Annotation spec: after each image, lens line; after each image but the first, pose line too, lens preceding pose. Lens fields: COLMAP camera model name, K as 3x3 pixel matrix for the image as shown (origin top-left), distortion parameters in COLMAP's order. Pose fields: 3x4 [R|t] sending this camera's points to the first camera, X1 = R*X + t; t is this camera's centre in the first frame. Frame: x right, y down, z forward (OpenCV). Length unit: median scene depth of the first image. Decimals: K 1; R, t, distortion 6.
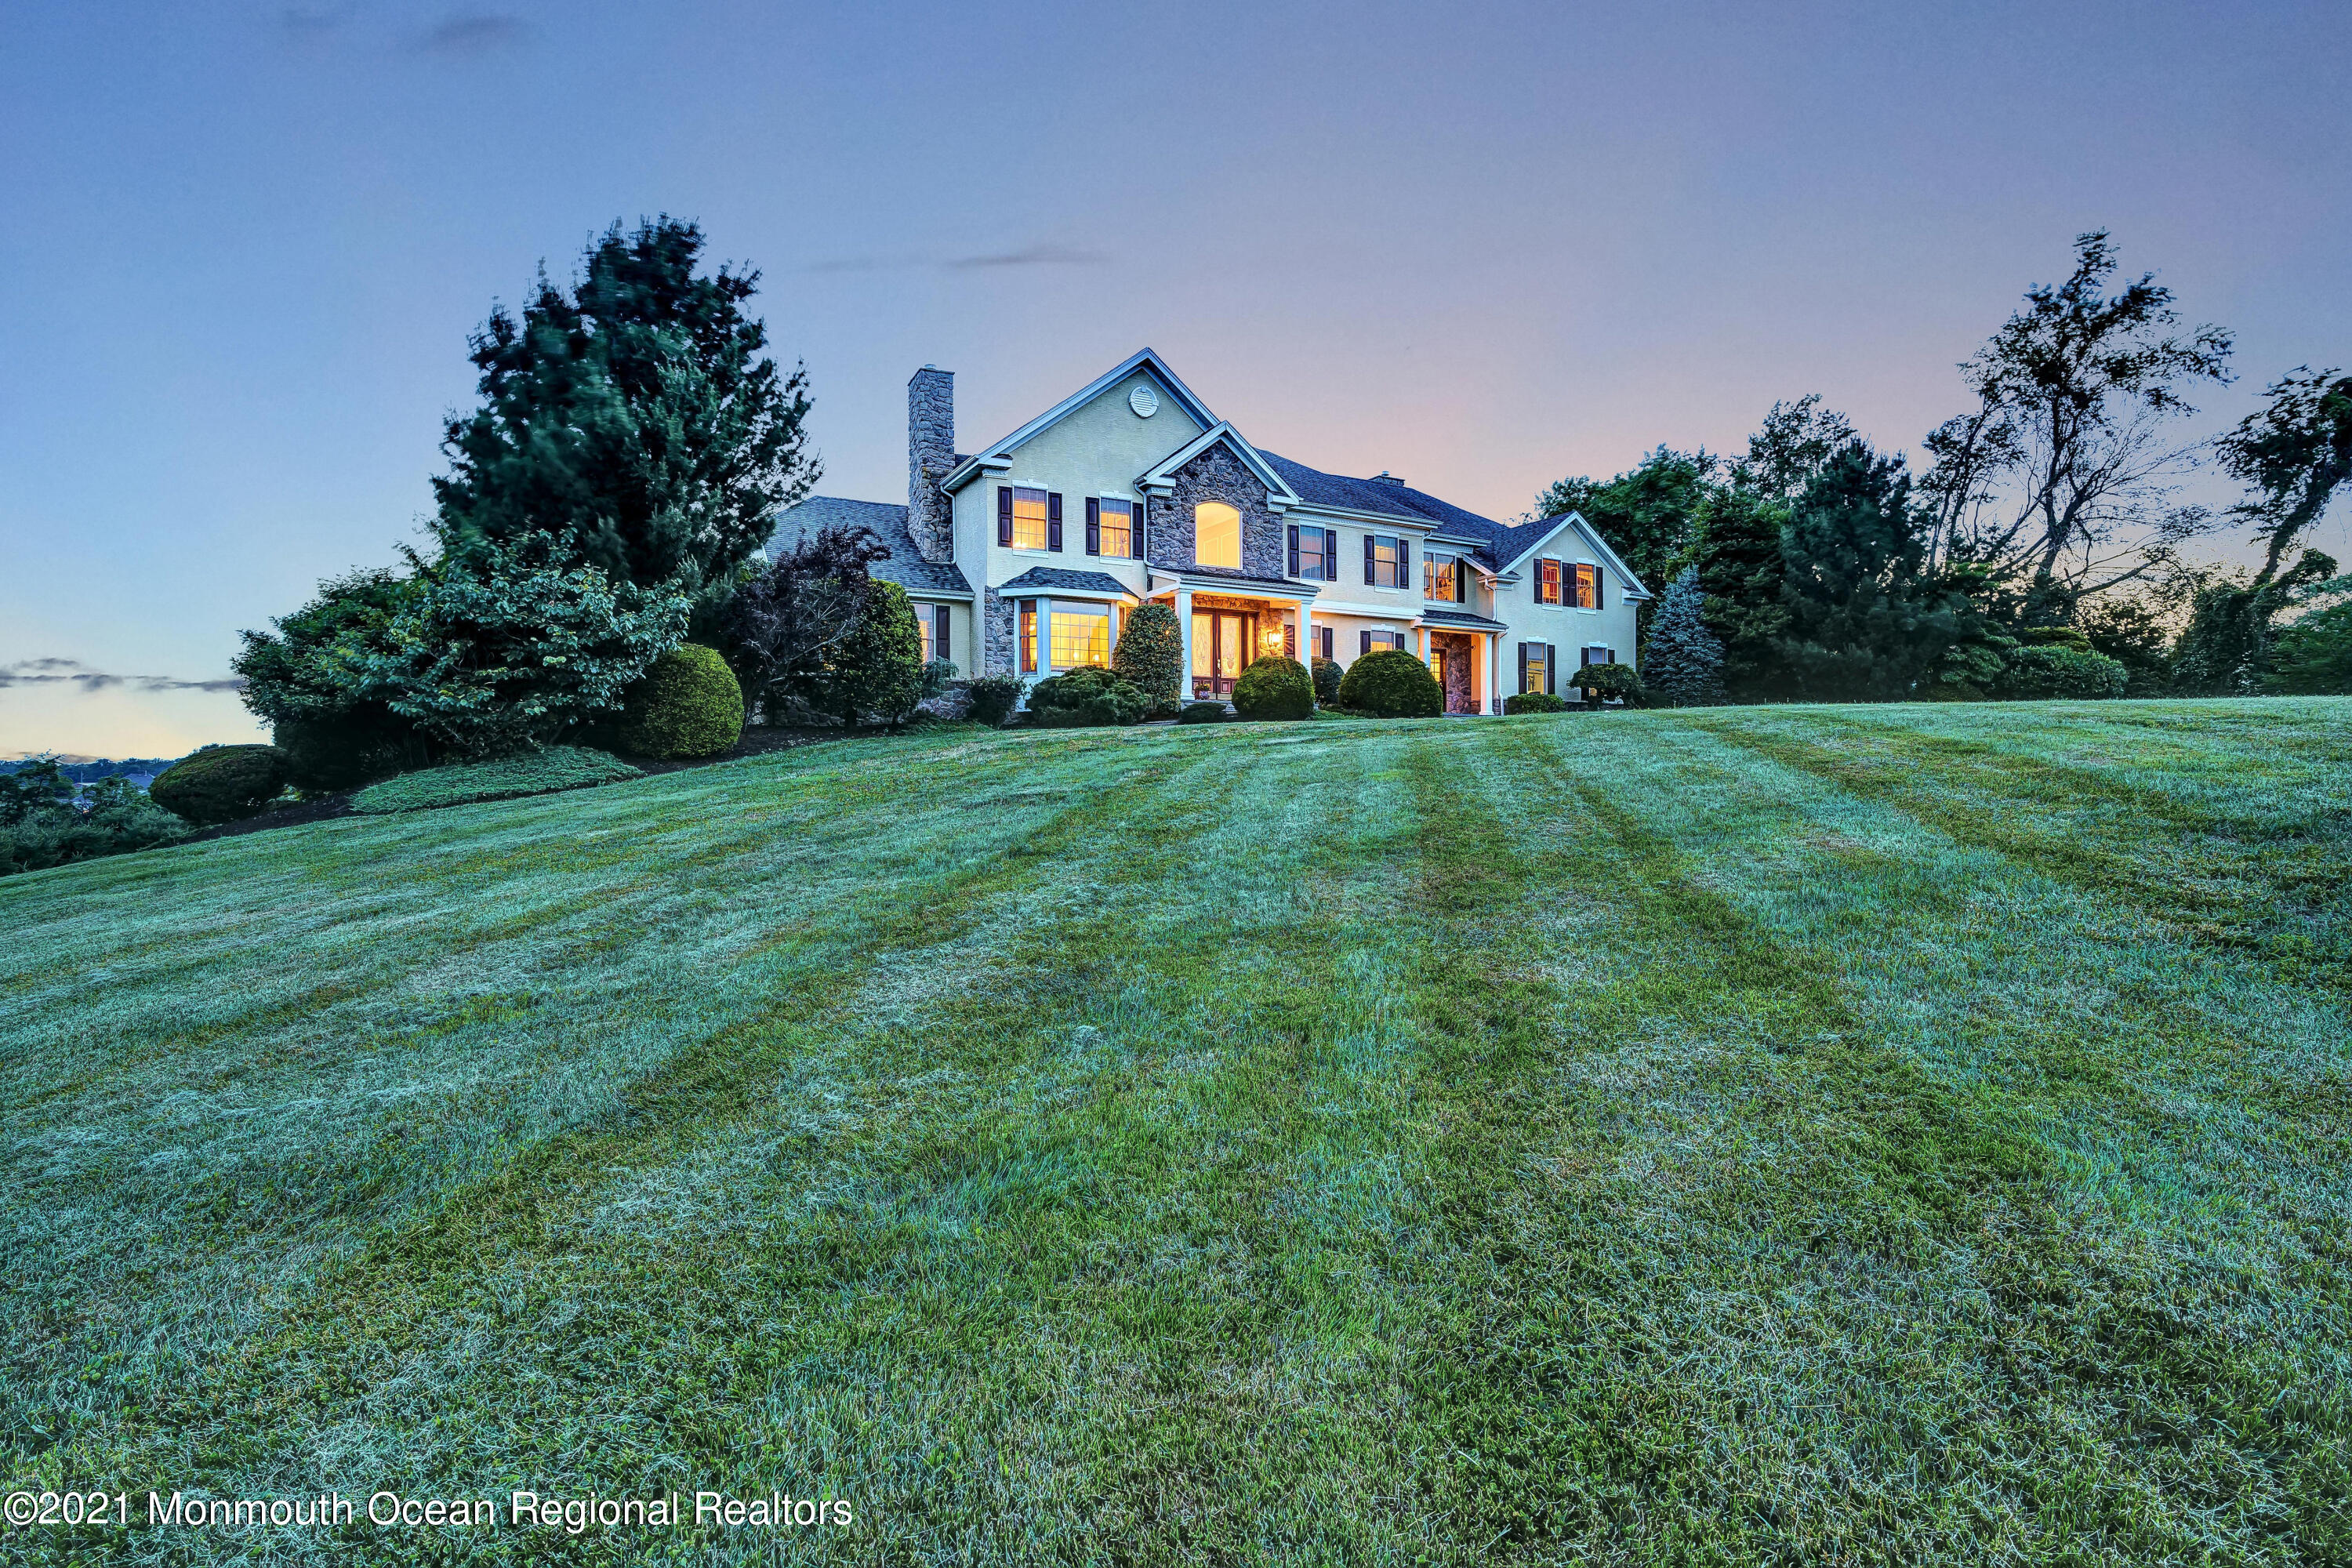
lens RADIAL K [[1114.2, 0, 1176.0], [0, 1114.2, 784.0], [0, 0, 1]] dist [-0.063155, 0.022153]
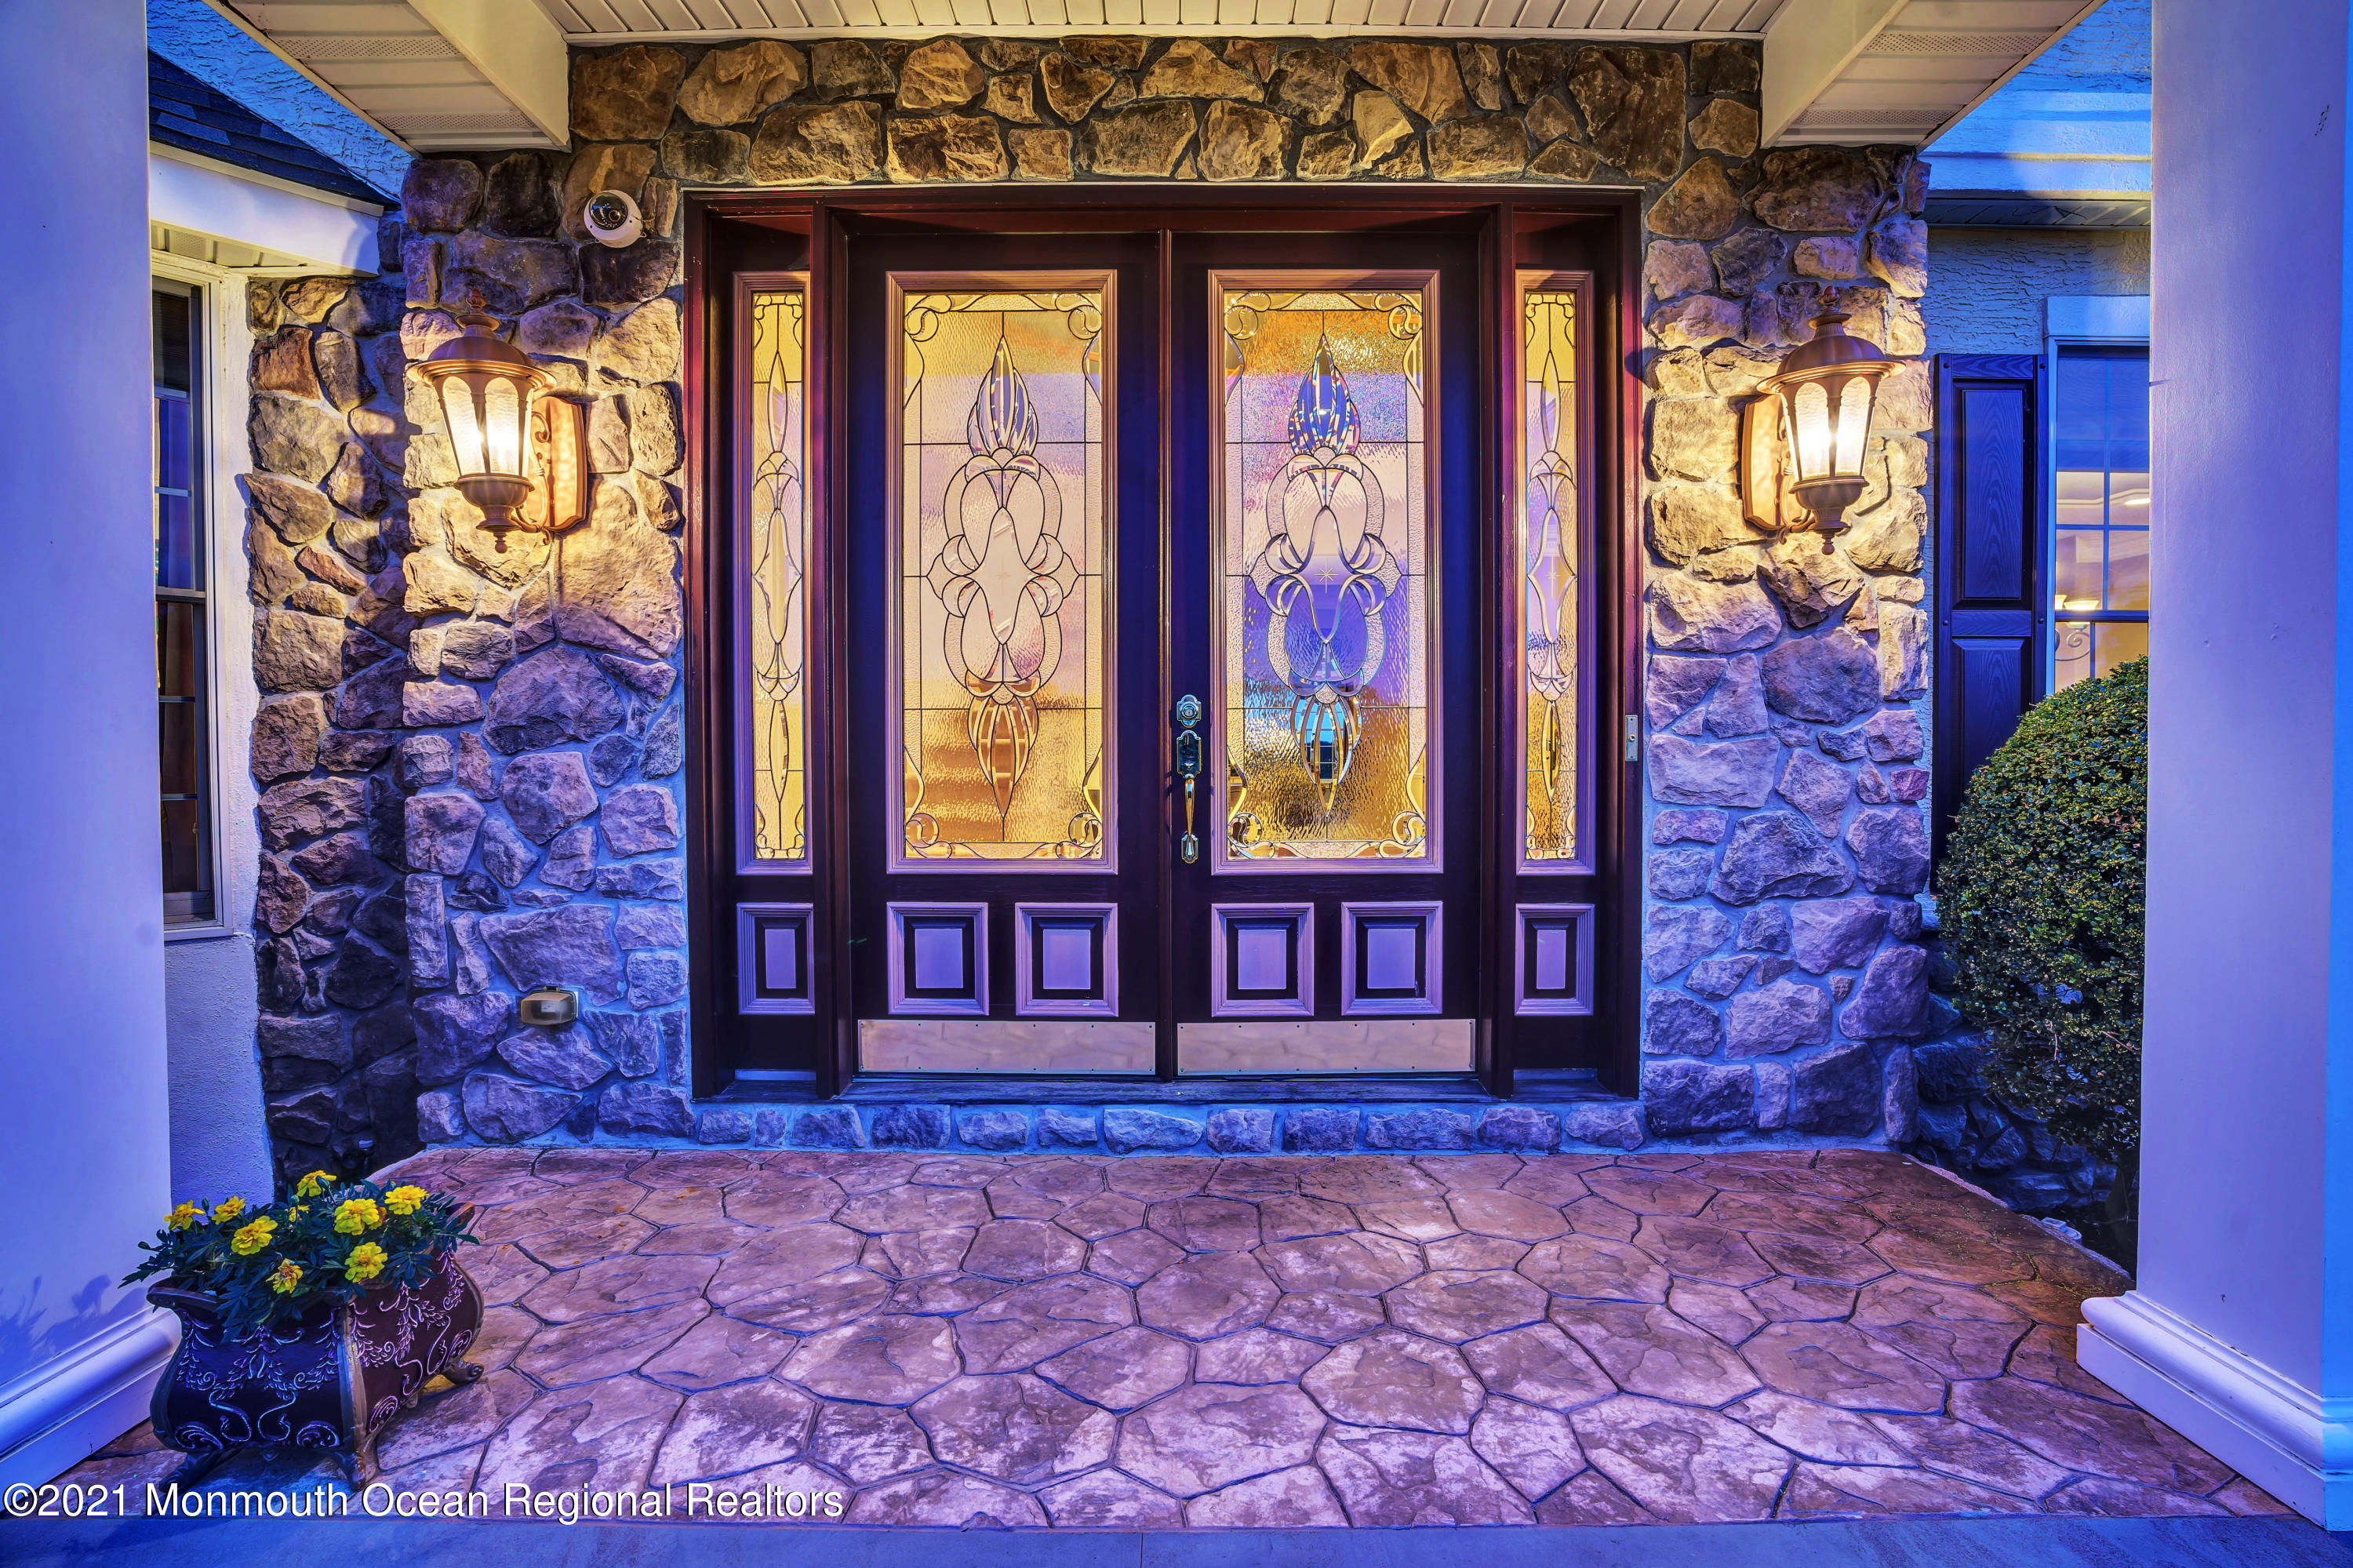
lens RADIAL K [[1114.7, 0, 1176.5], [0, 1114.7, 784.0], [0, 0, 1]] dist [-0.063155, 0.022153]
pose [[0.875551, 0.003943, -0.483110, 0.087404], [0.001200, 0.999946, 0.010336, -0.105251], [0.483125, -0.009629, 0.875499, 0.909706]]
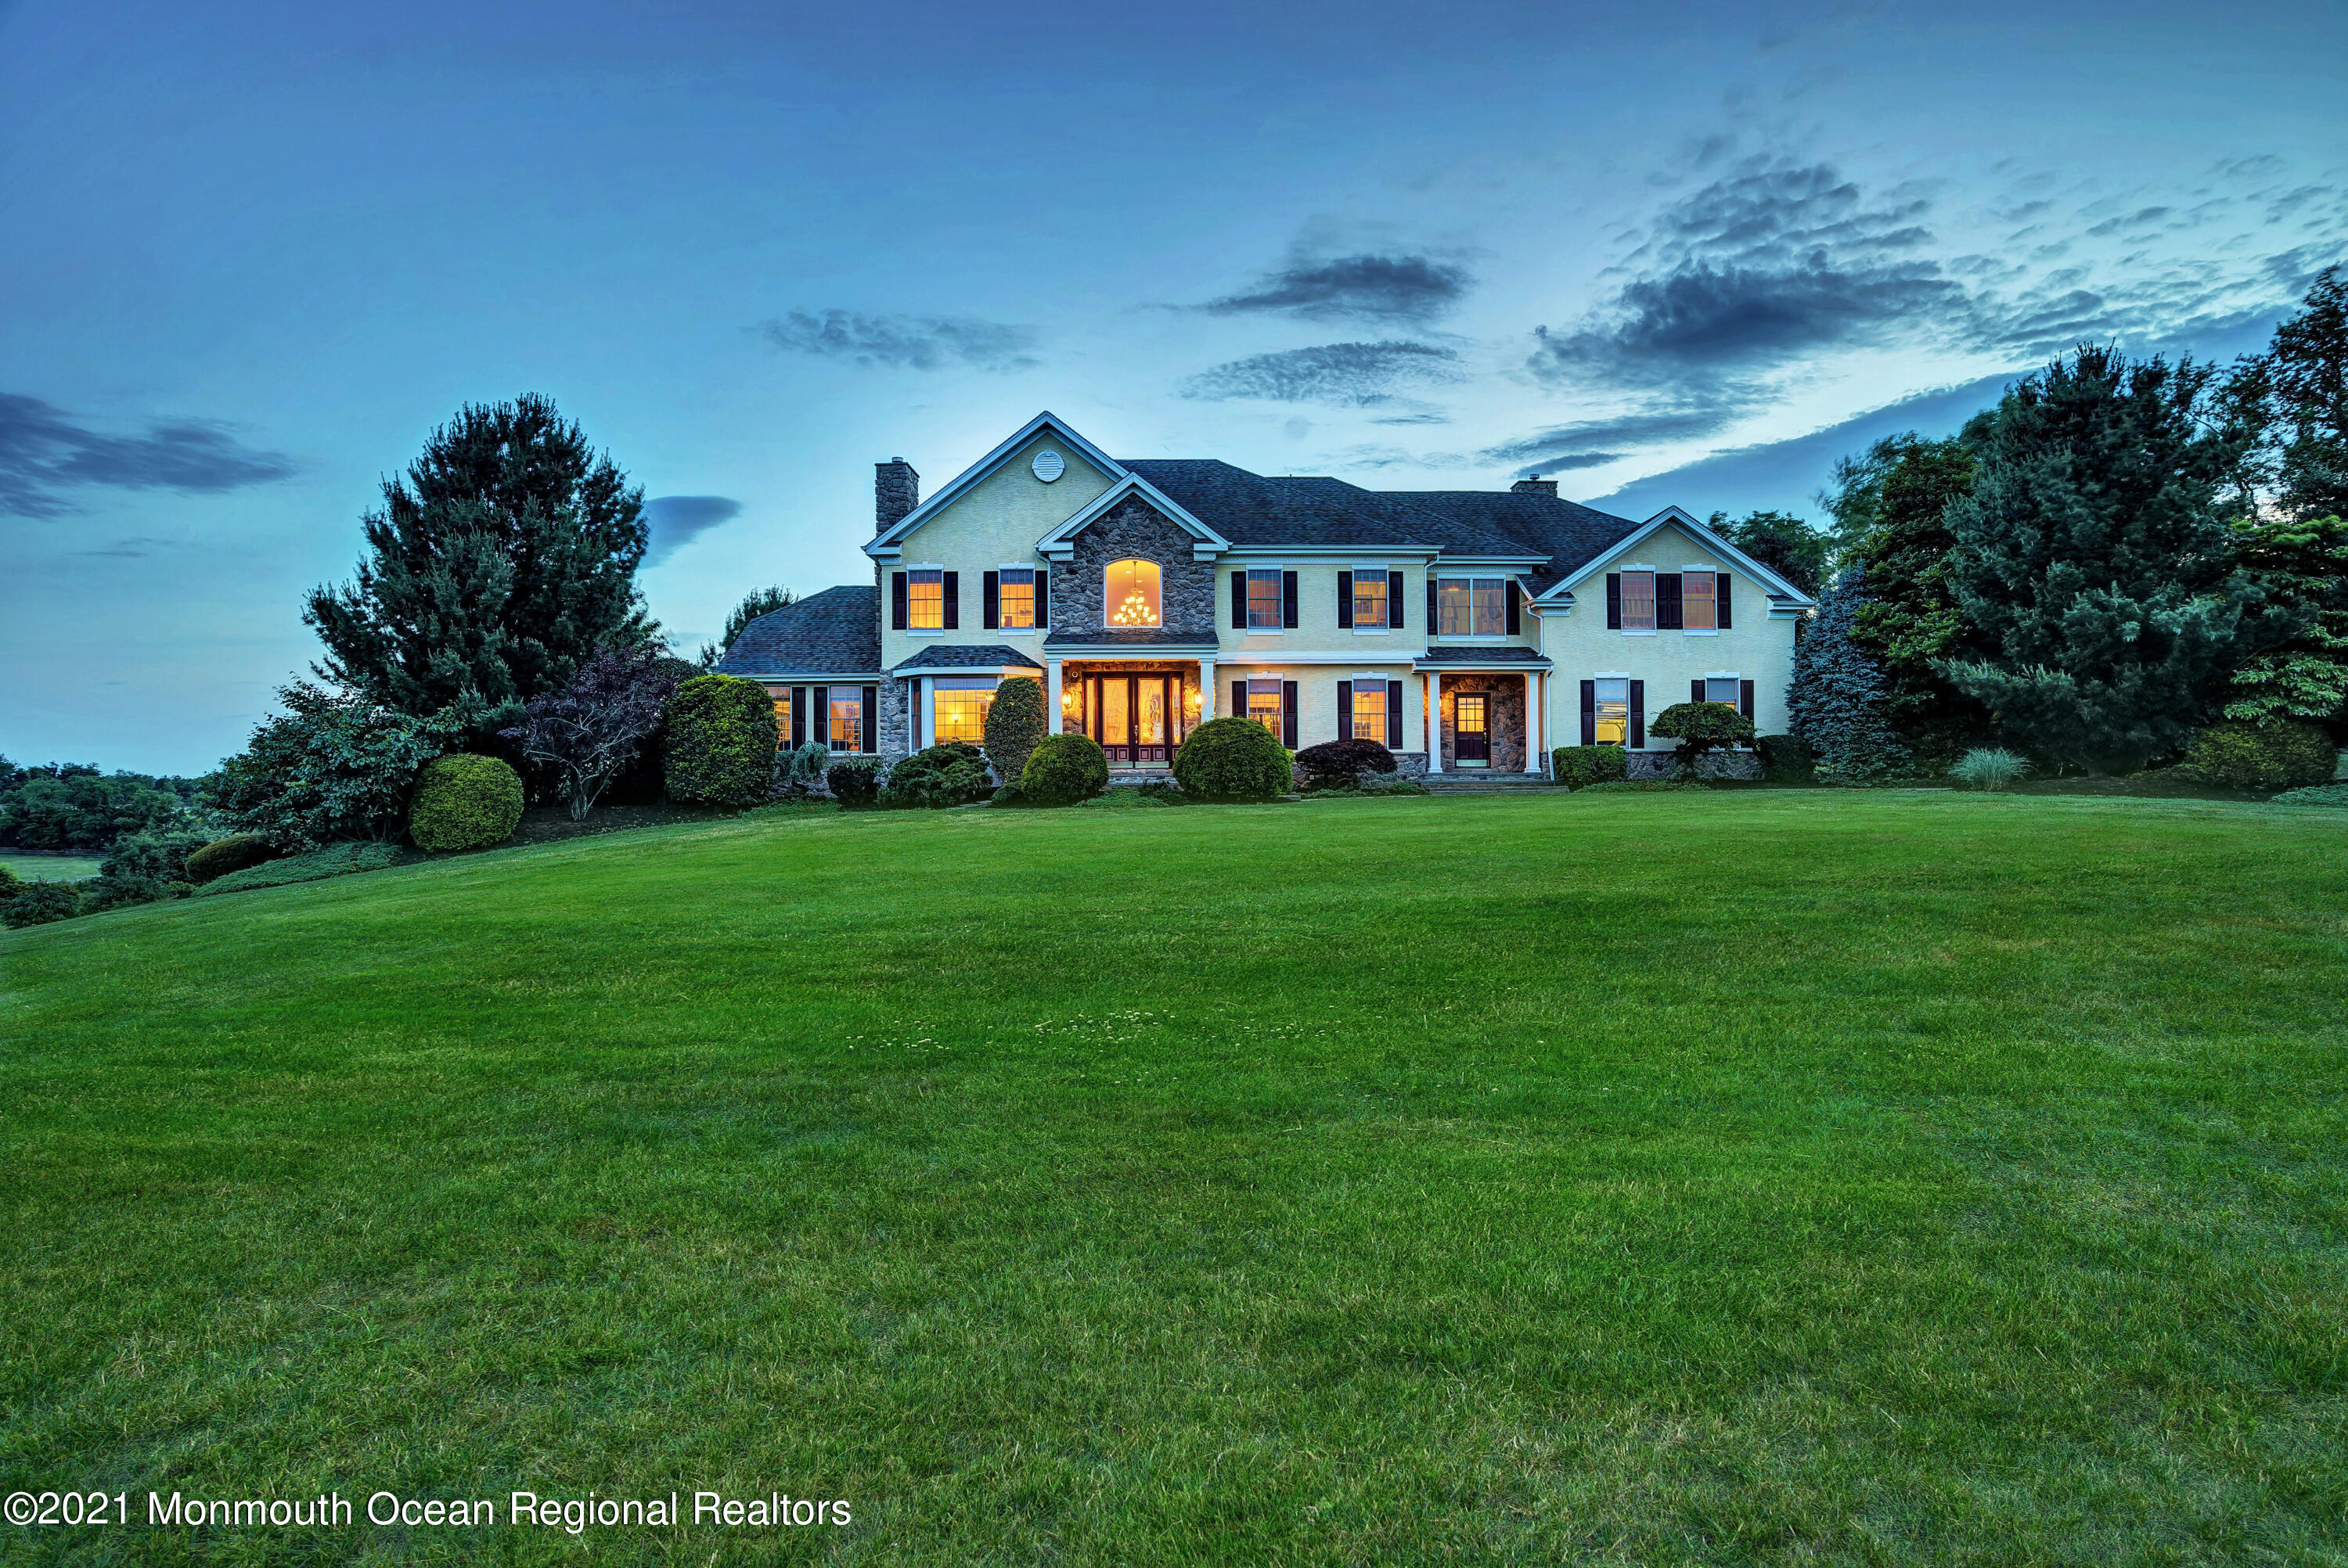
lens RADIAL K [[1112.1, 0, 1174.0], [0, 1112.1, 784.0], [0, 0, 1]] dist [-0.063155, 0.022153]
pose [[0.874894, -0.001898, -0.484310, 0.522709], [-0.002128, 0.999968, -0.007764, -0.054891], [0.484309, 0.007823, 0.874862, 0.192564]]
